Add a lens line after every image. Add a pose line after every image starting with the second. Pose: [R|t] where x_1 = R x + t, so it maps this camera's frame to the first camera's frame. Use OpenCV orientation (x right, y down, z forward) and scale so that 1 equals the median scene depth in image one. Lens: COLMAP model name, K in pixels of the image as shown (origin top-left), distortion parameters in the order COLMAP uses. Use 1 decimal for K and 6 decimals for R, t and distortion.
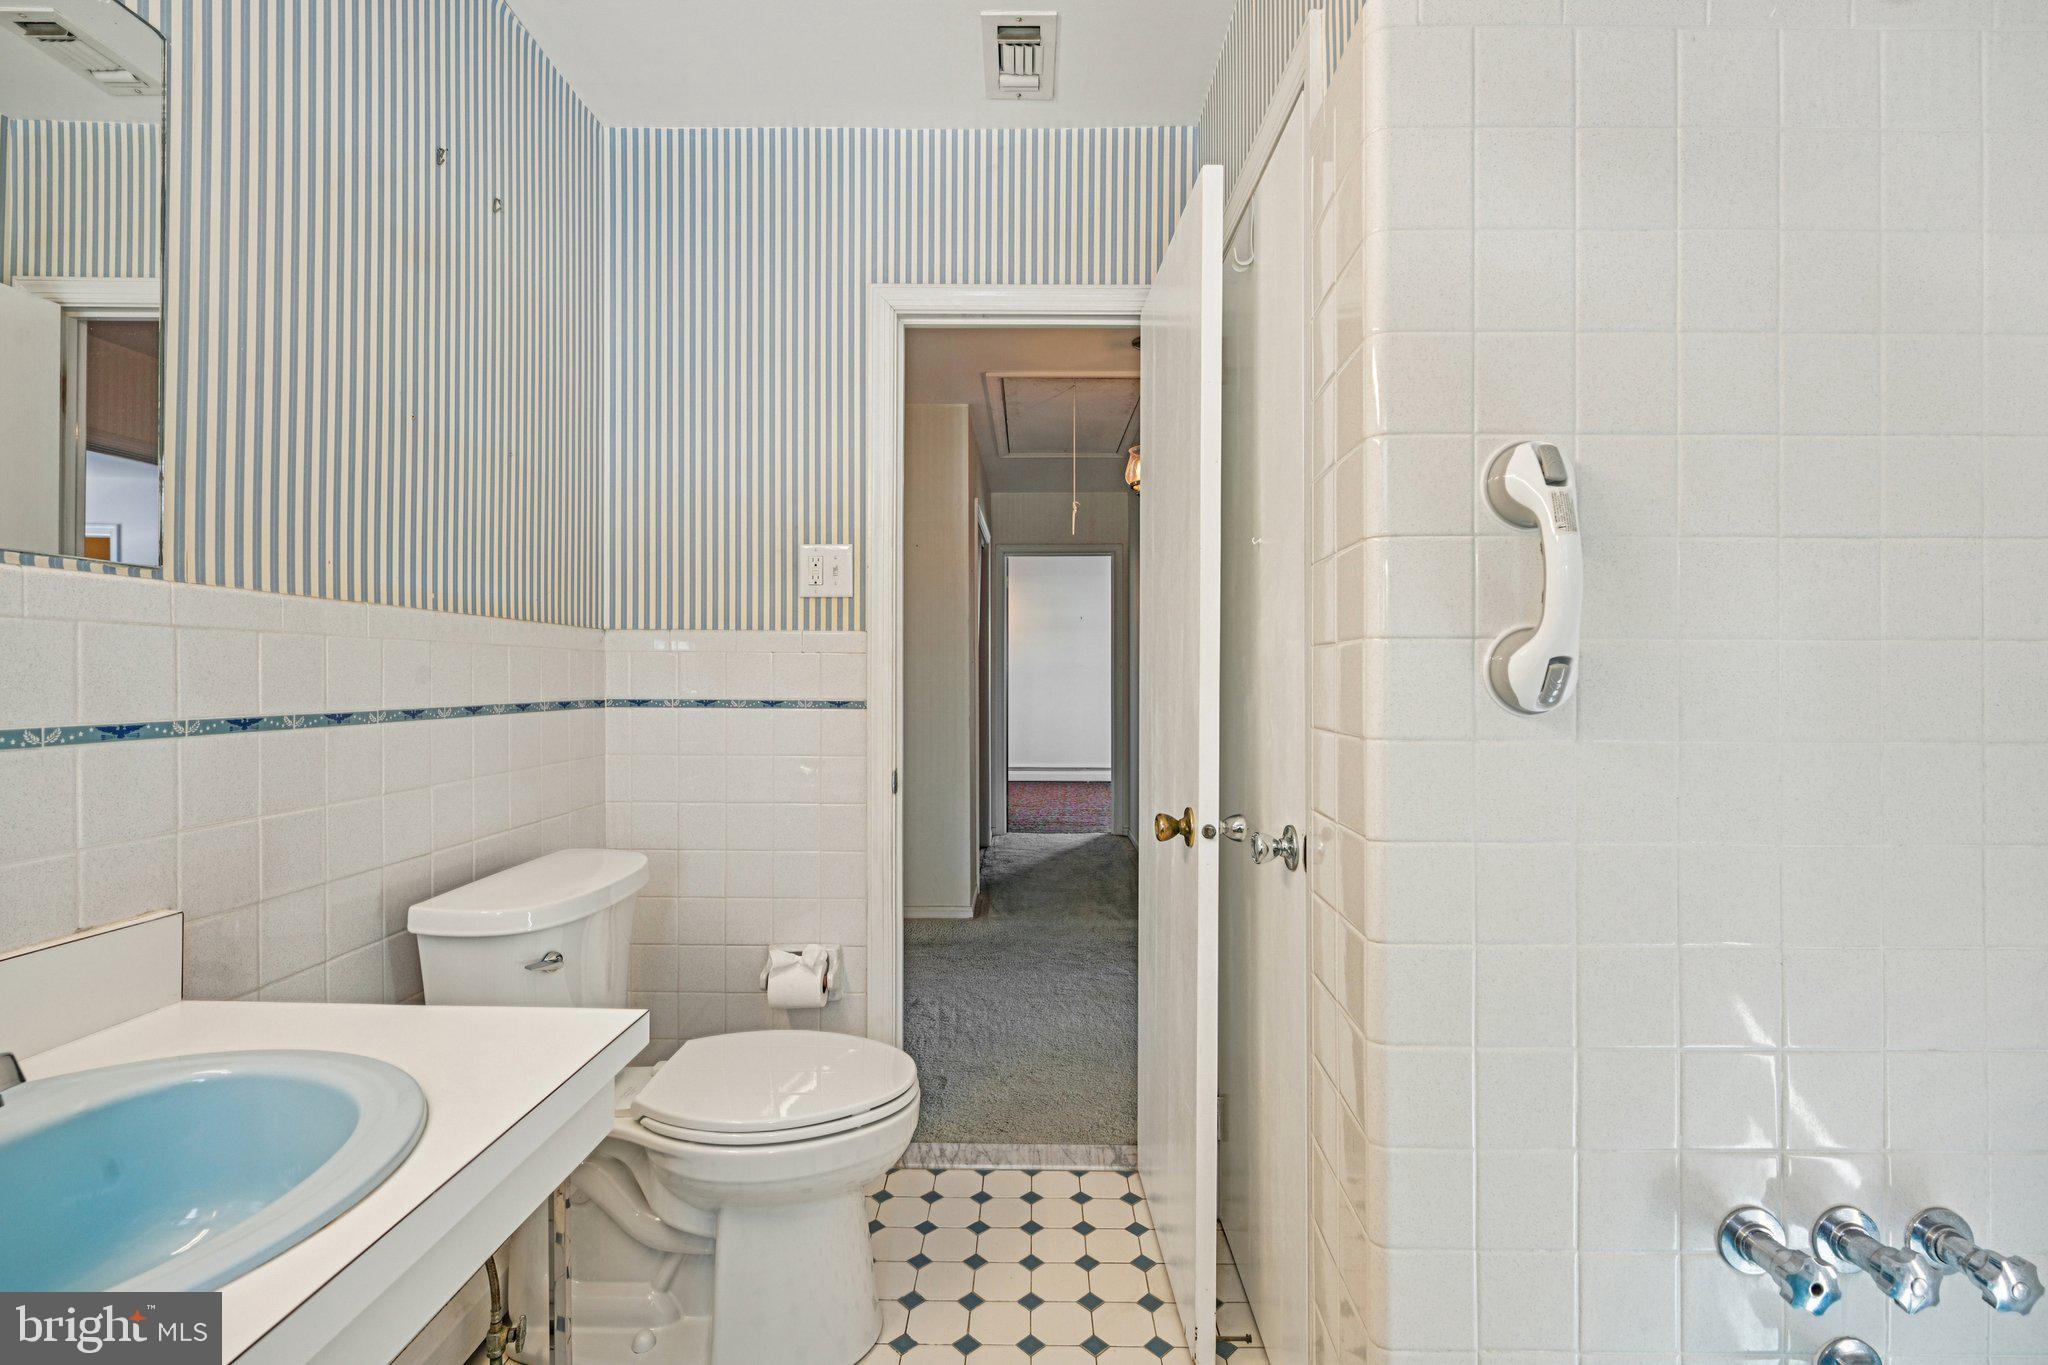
lens RADIAL K [[898.8, 0, 1023.4], [0, 898.8, 671.2], [0, 0, 1]] dist [-0.000099, -0.000485]
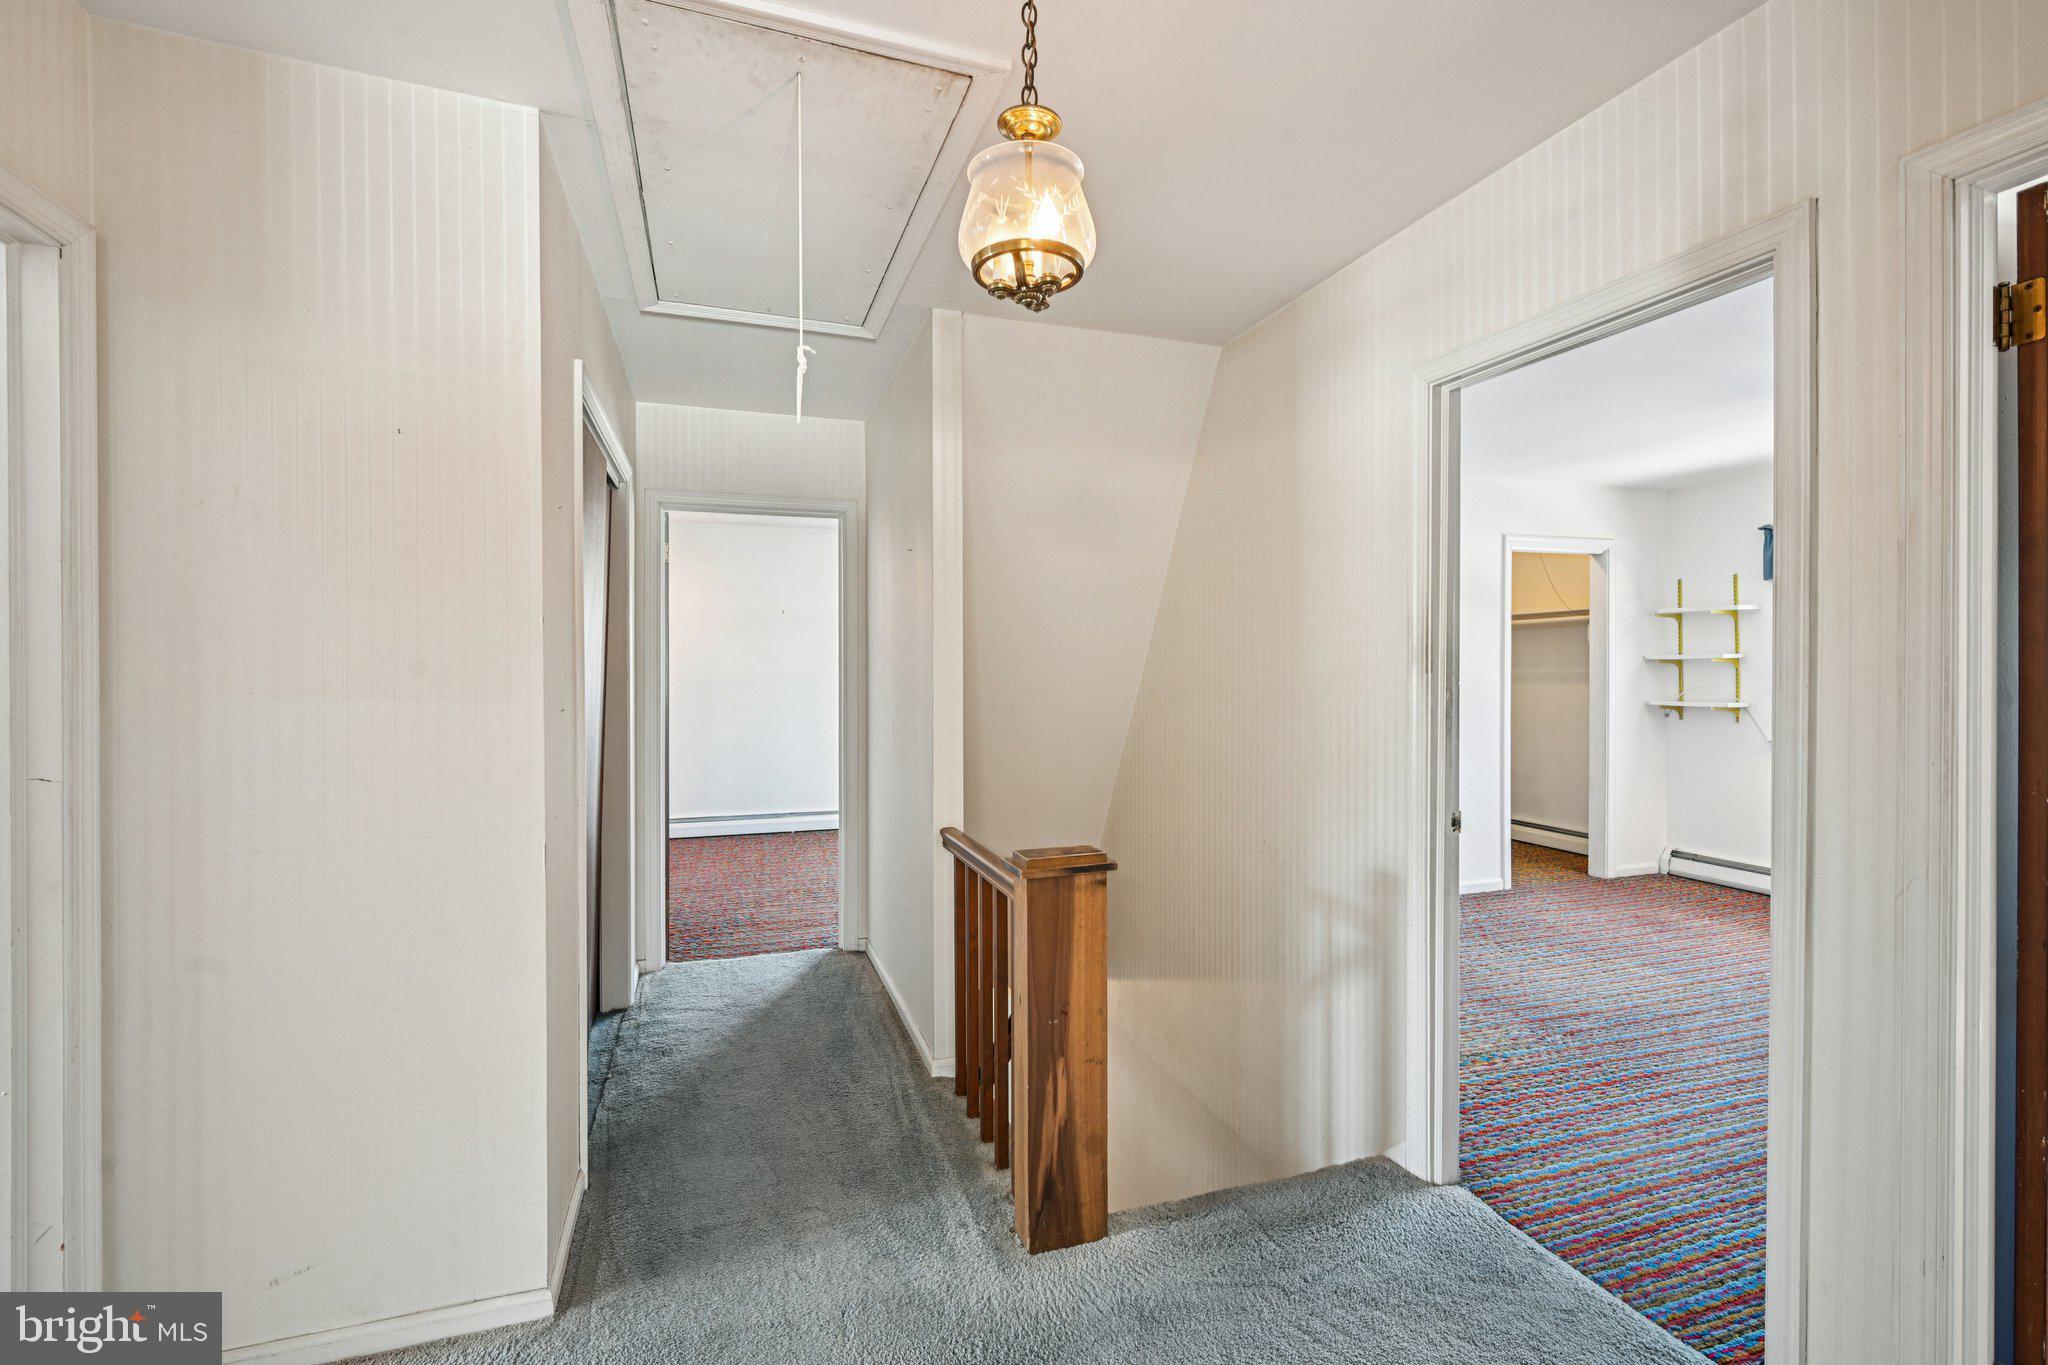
lens RADIAL K [[898.8, 0, 1023.4], [0, 898.8, 671.2], [0, 0, 1]] dist [-0.000099, -0.000485]
pose [[0.943656, -0.002697, 0.330918, 0.009586], [-0.000495, 0.999954, 0.009562, -0.025789], [-0.330929, -0.009187, 0.943611, 0.363330]]
